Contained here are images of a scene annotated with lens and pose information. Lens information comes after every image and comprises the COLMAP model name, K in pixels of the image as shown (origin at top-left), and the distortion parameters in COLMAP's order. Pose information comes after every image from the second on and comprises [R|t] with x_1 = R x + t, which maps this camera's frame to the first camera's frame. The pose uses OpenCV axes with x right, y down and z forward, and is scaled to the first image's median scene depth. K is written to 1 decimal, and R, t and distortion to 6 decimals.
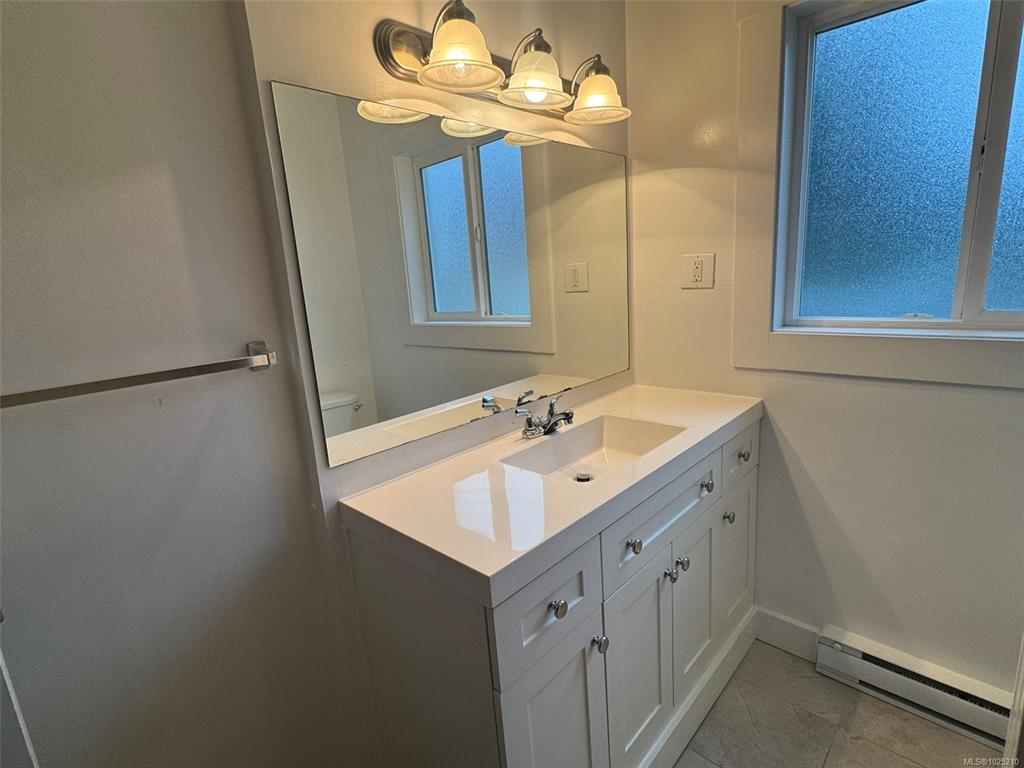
lens RADIAL K [[514.0, 0, 512.0], [0, 514.0, 384.0], [0, 0, 1]] dist [-0.003289, -0.000103]
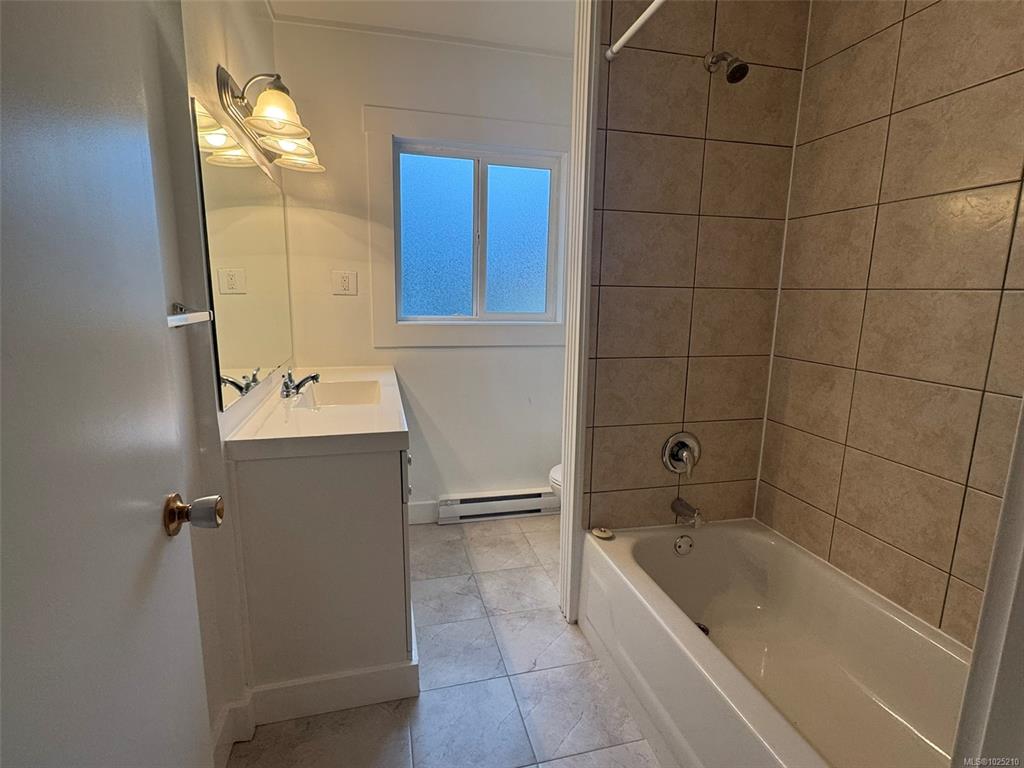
lens RADIAL K [[514.0, 0, 512.0], [0, 514.0, 384.0], [0, 0, 1]] dist [-0.003289, -0.000103]
pose [[0.525319, -0.079318, 0.847201, -0.688188], [0.133955, 0.990940, 0.009714, 0.120811], [-0.840295, 0.108384, 0.531184, -0.151218]]
